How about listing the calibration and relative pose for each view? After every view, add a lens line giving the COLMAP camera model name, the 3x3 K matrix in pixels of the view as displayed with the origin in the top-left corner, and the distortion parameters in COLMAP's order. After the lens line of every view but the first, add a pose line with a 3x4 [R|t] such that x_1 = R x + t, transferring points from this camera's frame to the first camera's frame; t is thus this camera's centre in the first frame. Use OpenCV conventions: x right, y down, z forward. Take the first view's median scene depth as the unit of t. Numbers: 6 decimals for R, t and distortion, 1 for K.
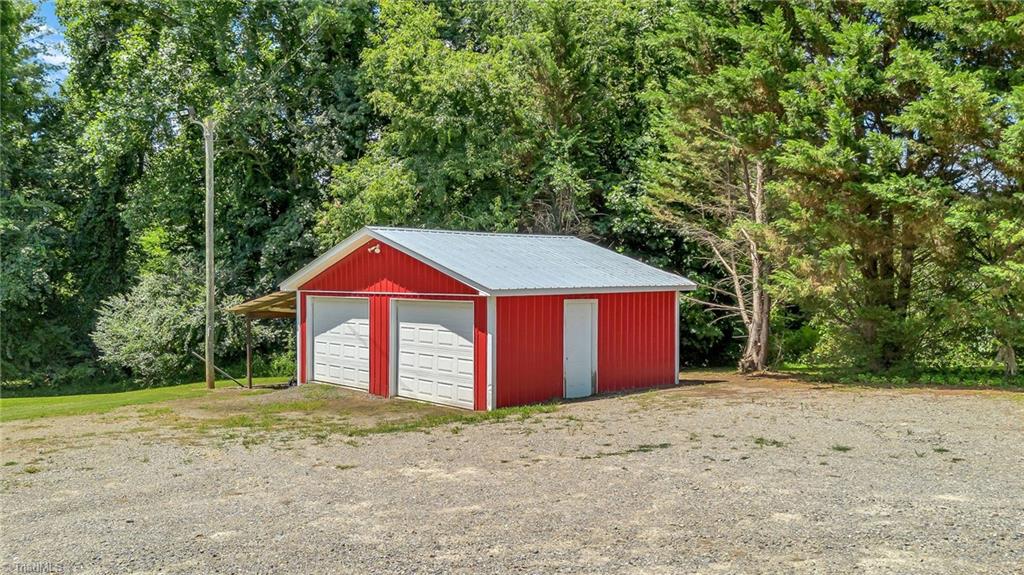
lens RADIAL K [[739.6, 0, 512.0], [0, 739.6, 287.5], [0, 0, 1]] dist [0.000584, 0.000052]
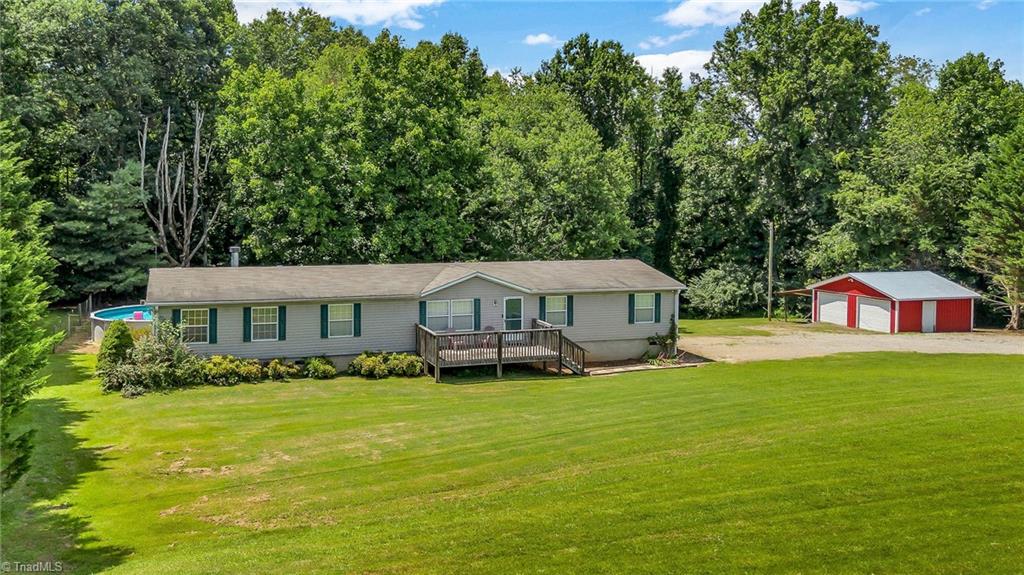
lens RADIAL K [[658.9, 0, 511.1], [0, 658.9, 256.0], [0, 0, 1]] dist [0.000502, -0.000428]
pose [[0.871674, 0.011635, -0.489948, -0.063253], [0.003247, 0.999559, 0.029514, -0.198123], [0.490075, -0.027318, 0.871252, -1.749251]]
